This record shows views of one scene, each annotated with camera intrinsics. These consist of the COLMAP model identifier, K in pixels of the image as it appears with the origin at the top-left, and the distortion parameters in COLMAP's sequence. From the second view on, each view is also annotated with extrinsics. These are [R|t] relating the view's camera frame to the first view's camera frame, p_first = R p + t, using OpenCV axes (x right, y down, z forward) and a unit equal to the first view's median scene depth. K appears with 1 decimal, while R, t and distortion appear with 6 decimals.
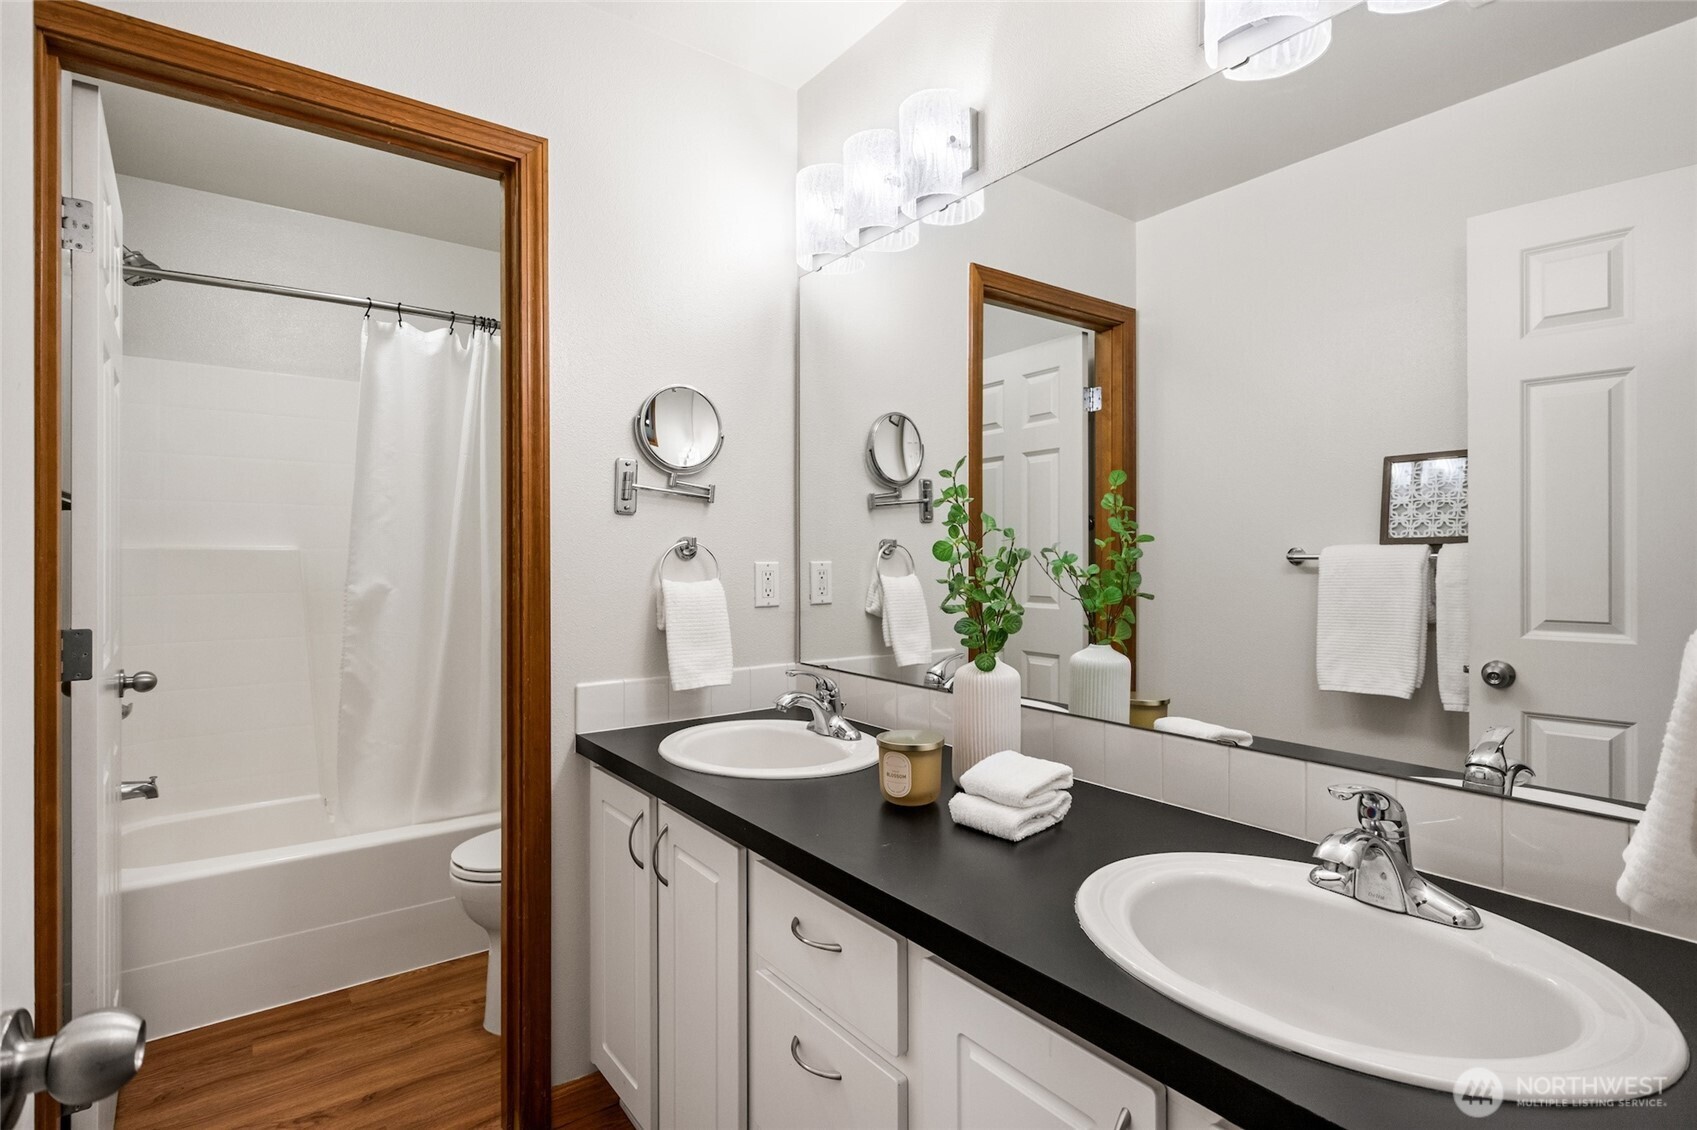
lens RADIAL K [[844.7, 0, 846.2], [0, 844.7, 564.3], [0, 0, 1]] dist [-0.006605, 0.000237]
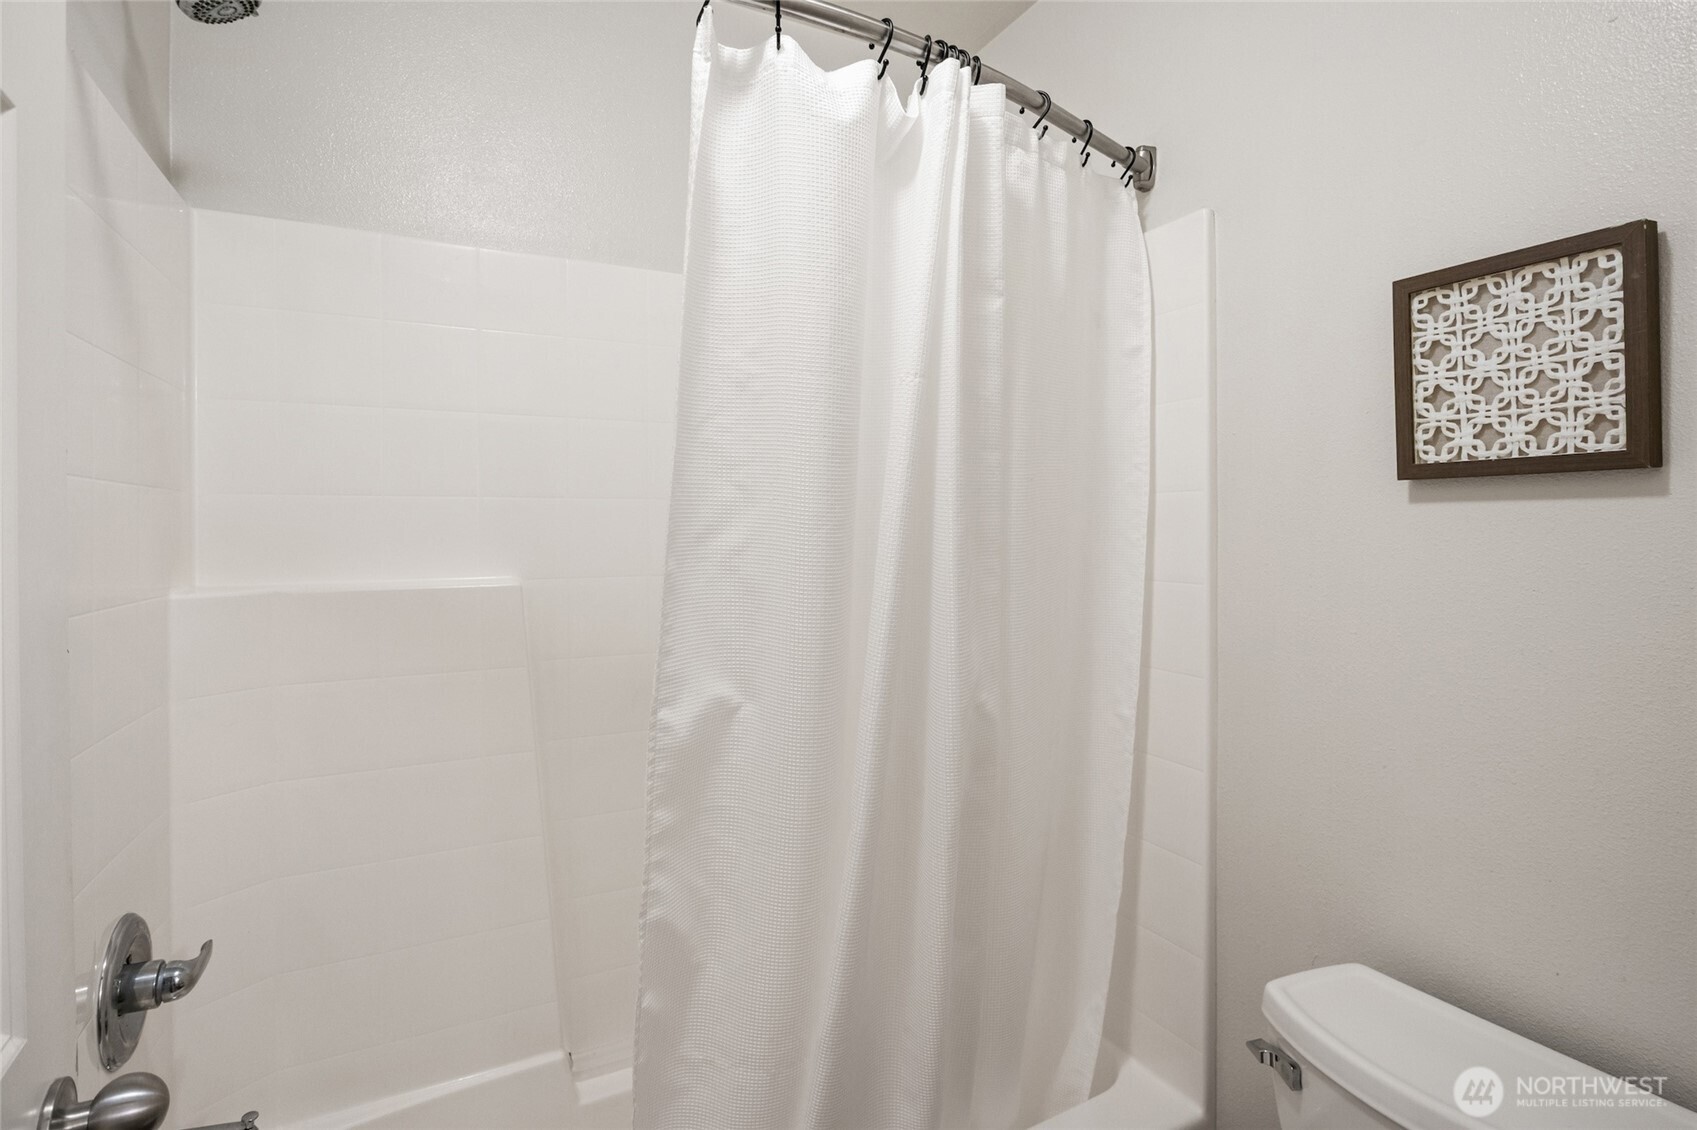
lens RADIAL K [[844.7, 0, 850.8], [0, 844.7, 554.7], [0, 0, 1]] dist [-0.006605, 0.000237]
pose [[0.986141, -0.009795, -0.165618, -0.423744], [0.010147, 0.999948, 0.001280, -0.046656], [0.165597, -0.002943, 0.986189, 0.607641]]
